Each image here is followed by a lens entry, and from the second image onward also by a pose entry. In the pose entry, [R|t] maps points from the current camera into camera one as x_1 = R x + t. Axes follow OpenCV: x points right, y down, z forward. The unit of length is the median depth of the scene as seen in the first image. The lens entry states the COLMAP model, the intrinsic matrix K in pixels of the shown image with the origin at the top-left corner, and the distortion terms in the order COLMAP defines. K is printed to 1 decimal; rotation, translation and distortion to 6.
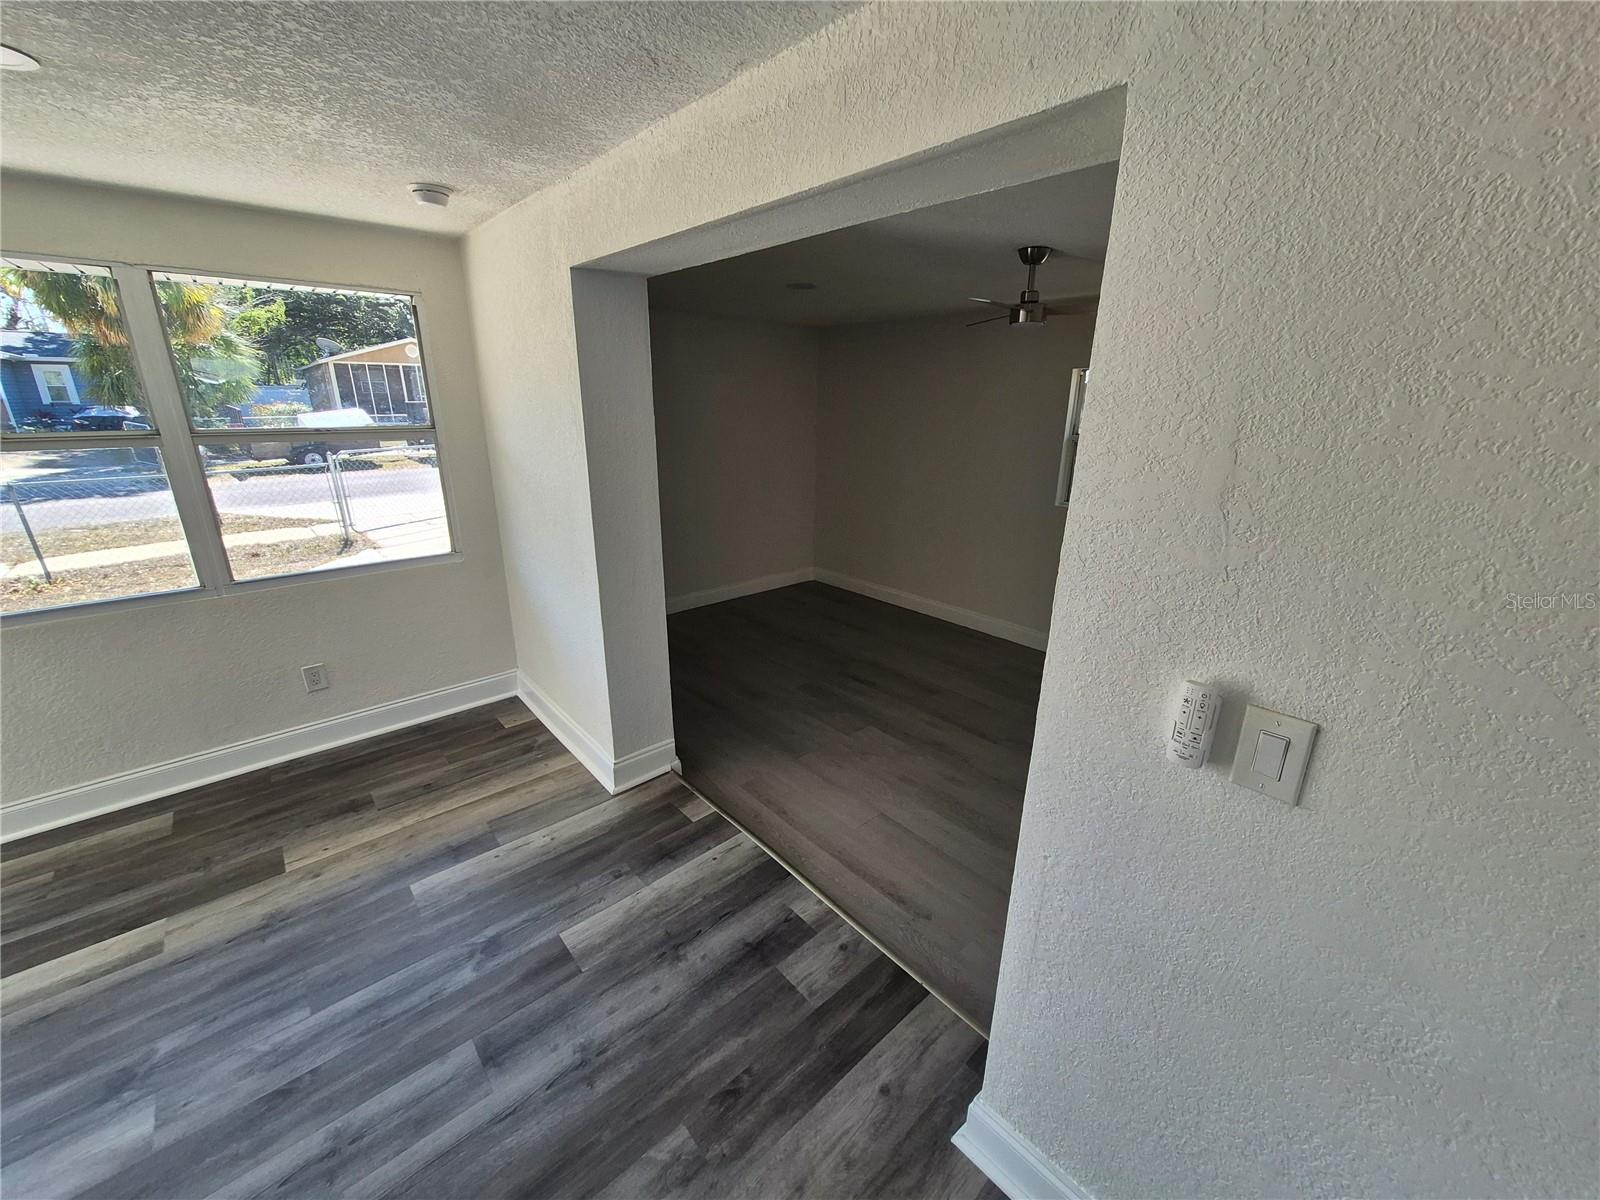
lens RADIAL K [[628.9, 0, 804.6], [0, 628.9, 597.7], [0, 0, 1]] dist [-0.000428, 0.000072]
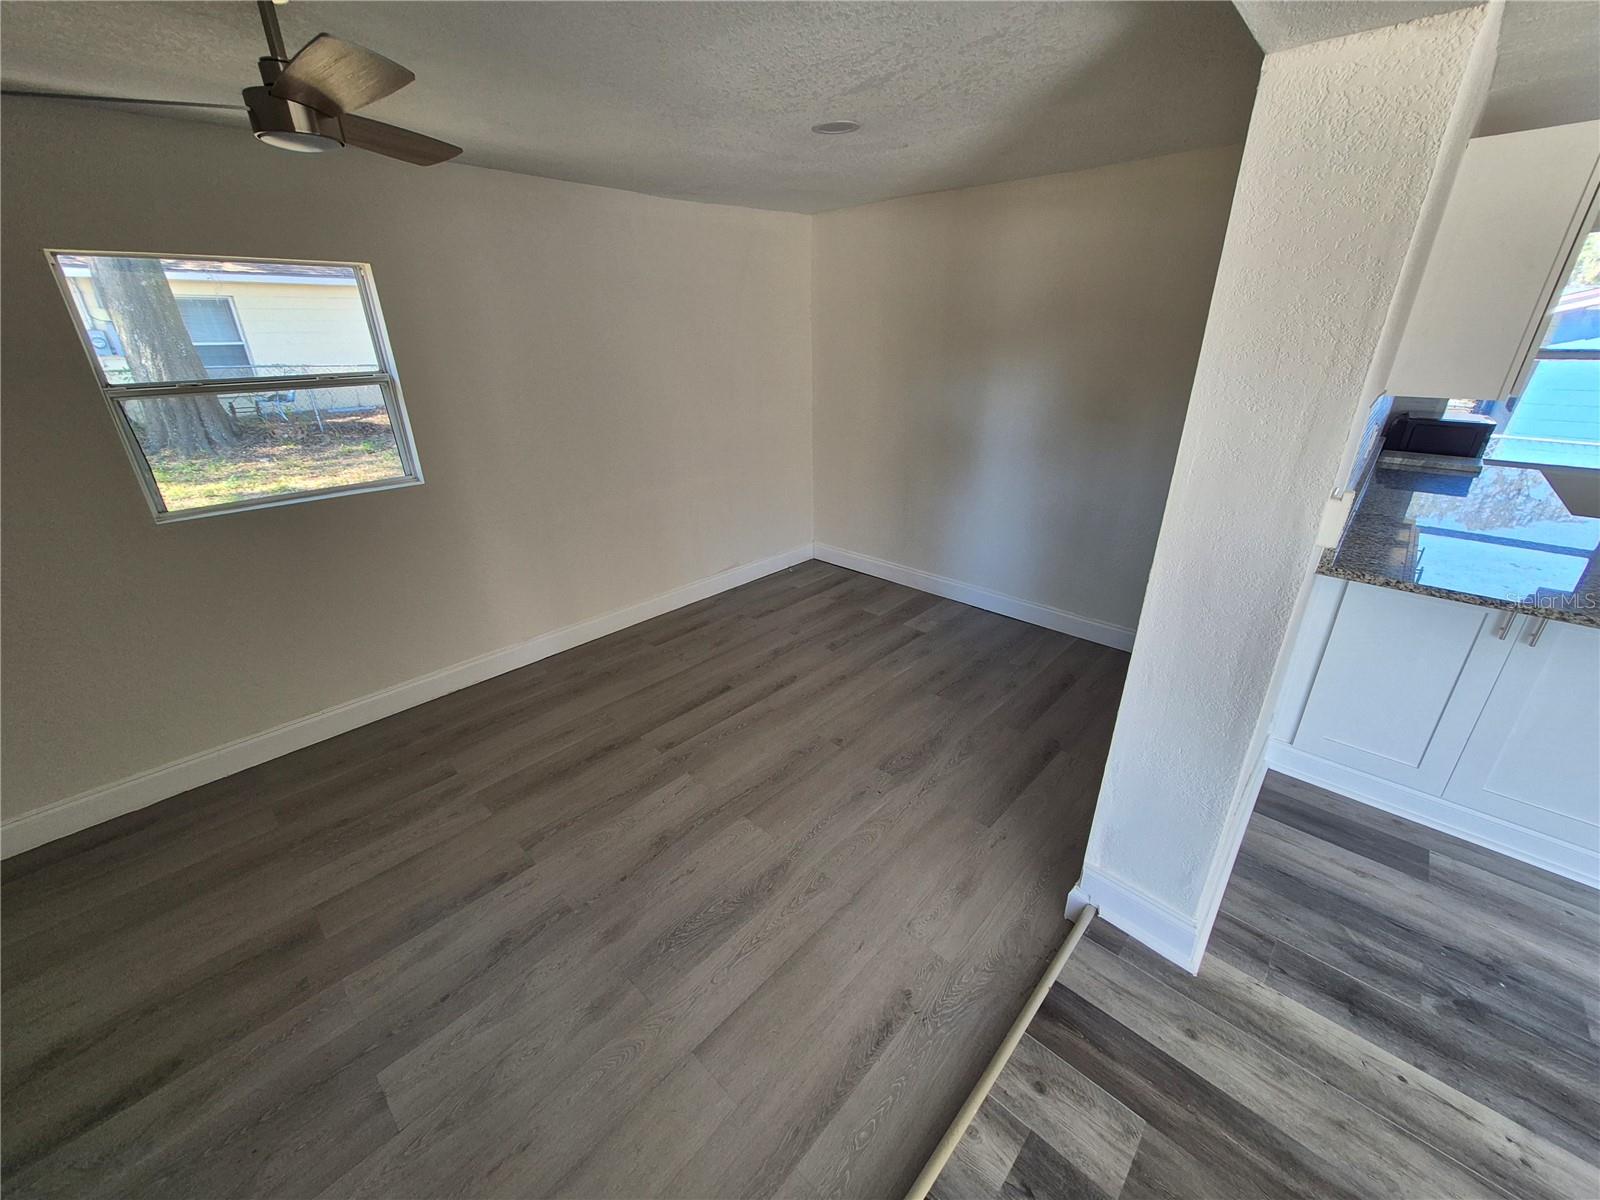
lens RADIAL K [[628.9, 0, 806.0], [0, 628.9, 595.1], [0, 0, 1]] dist [-0.000428, 0.000072]
pose [[-0.099820, -0.393656, 0.913822, -0.376398], [0.302183, 0.863037, 0.404787, -0.336047], [-0.948009, 0.316548, 0.032808, 1.118730]]
